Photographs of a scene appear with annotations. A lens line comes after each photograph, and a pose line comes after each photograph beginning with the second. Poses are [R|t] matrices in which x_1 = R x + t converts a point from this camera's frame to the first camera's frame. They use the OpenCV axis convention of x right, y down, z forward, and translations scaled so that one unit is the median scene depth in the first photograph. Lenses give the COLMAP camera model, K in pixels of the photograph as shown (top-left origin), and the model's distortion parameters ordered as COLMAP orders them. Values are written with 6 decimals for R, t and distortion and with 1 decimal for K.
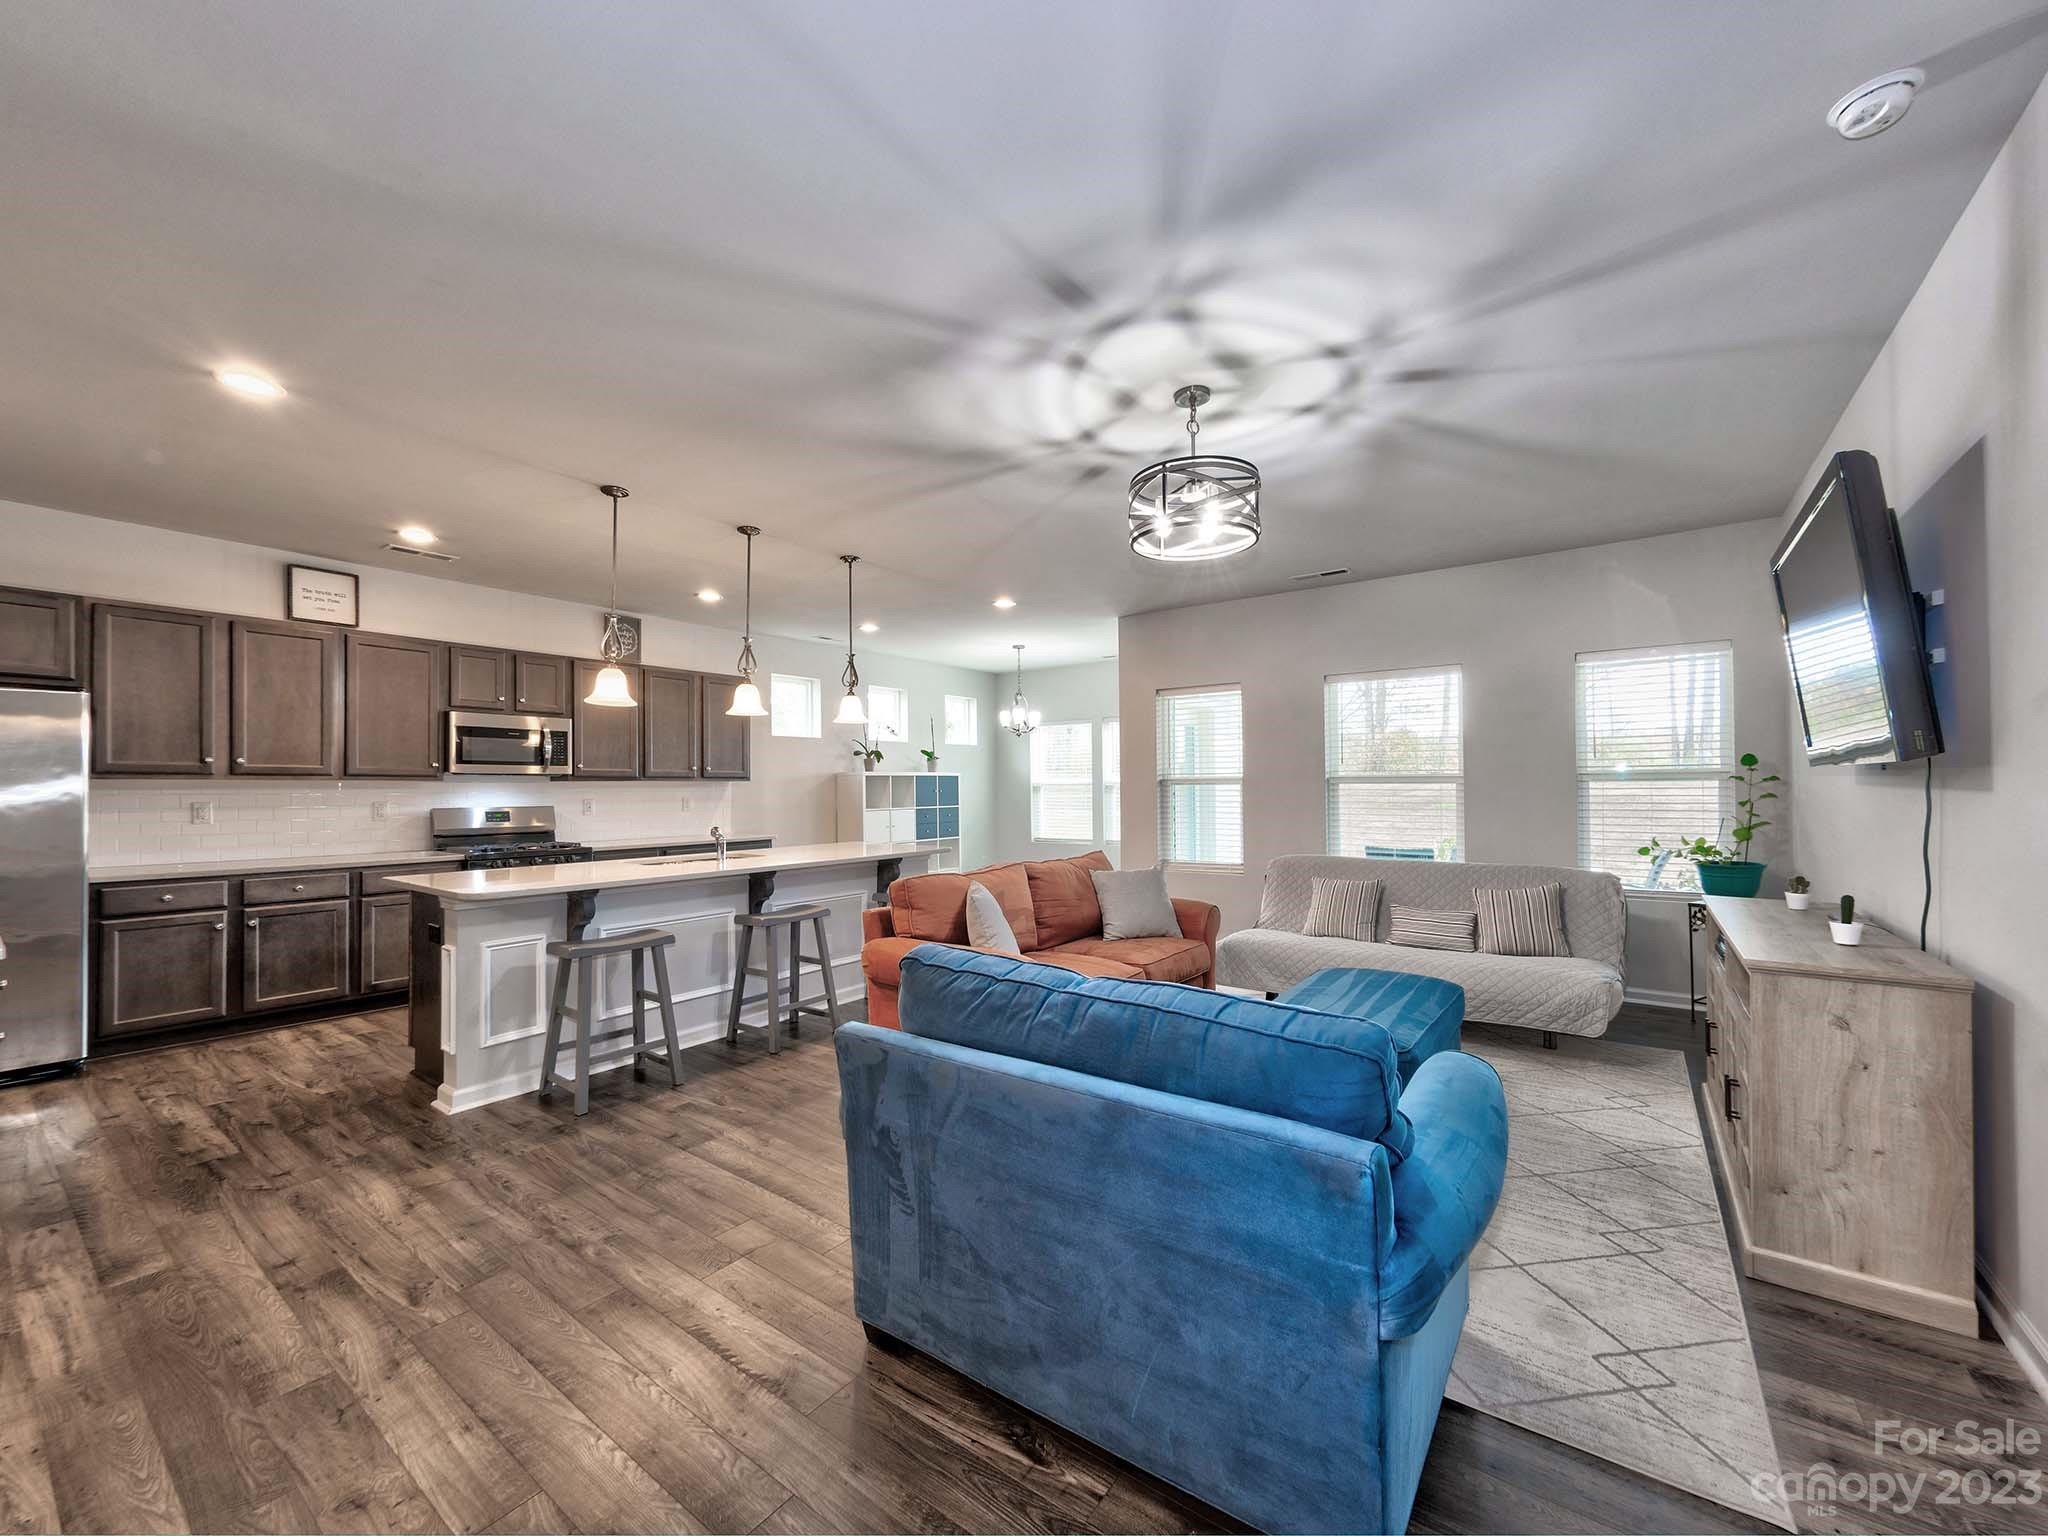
lens RADIAL K [[803.2, 0, 1031.8], [0, 803.2, 782.6], [0, 0, 1]] dist [0.000844, 0.001110]
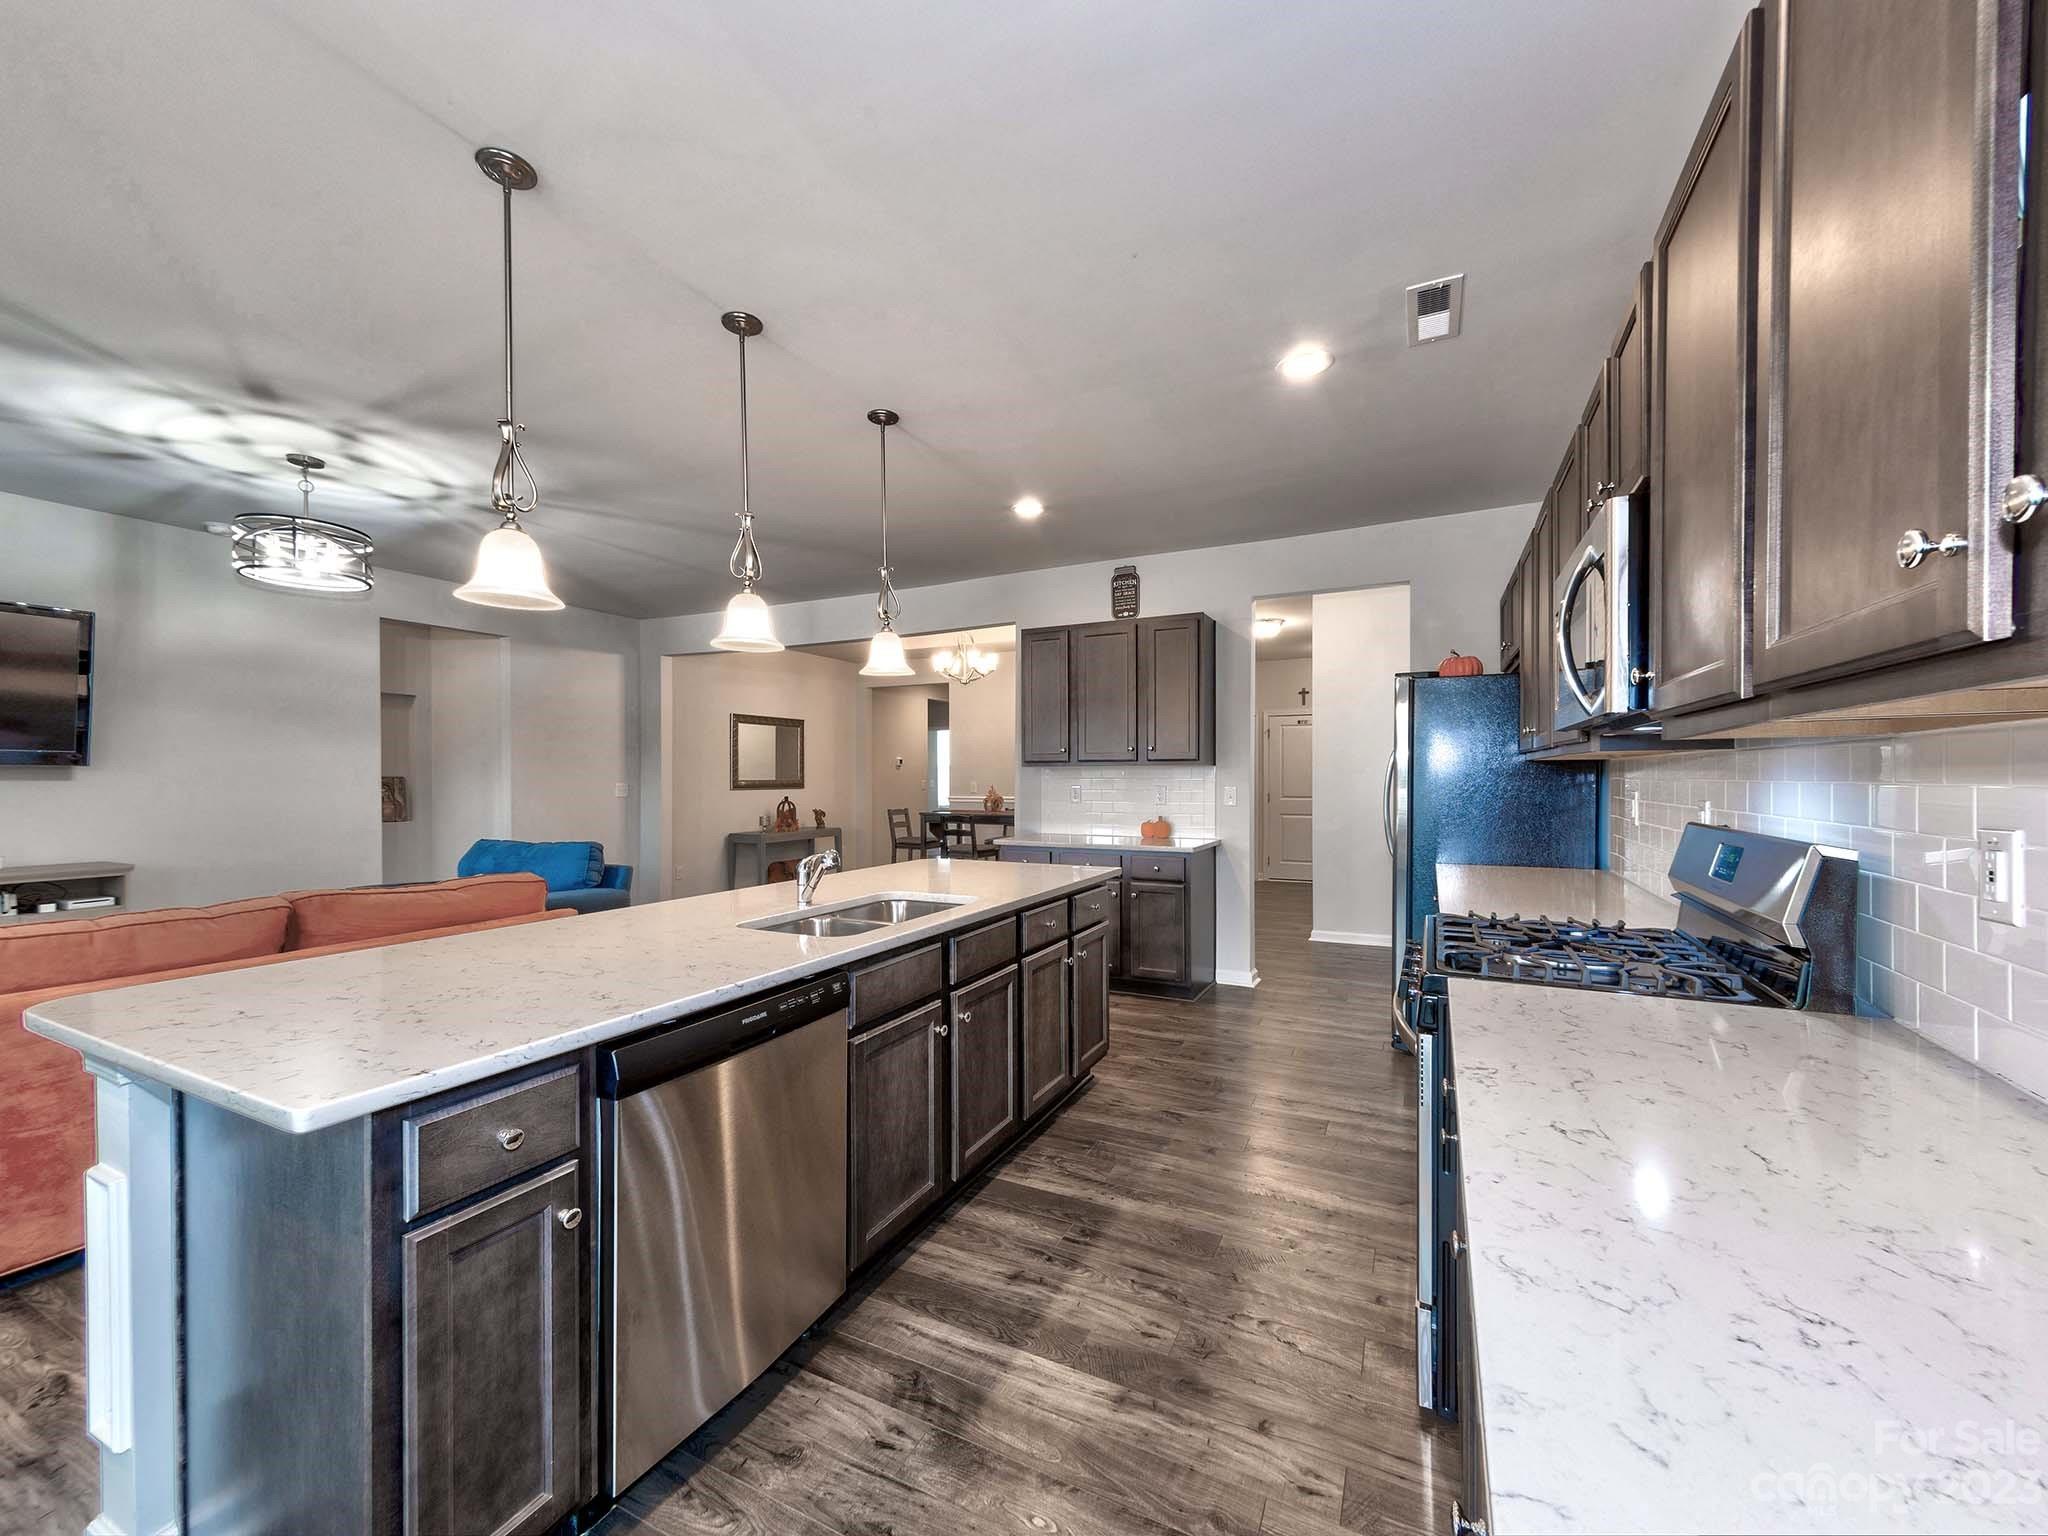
lens RADIAL K [[803.2, 0, 1028.2], [0, 803.2, 785.4], [0, 0, 1]] dist [0.000844, 0.001110]
pose [[-0.985960, 0.007392, -0.166816, -0.466313], [0.006763, 0.999968, 0.004338, 0.014982], [0.166842, 0.003149, -0.985979, 1.635167]]
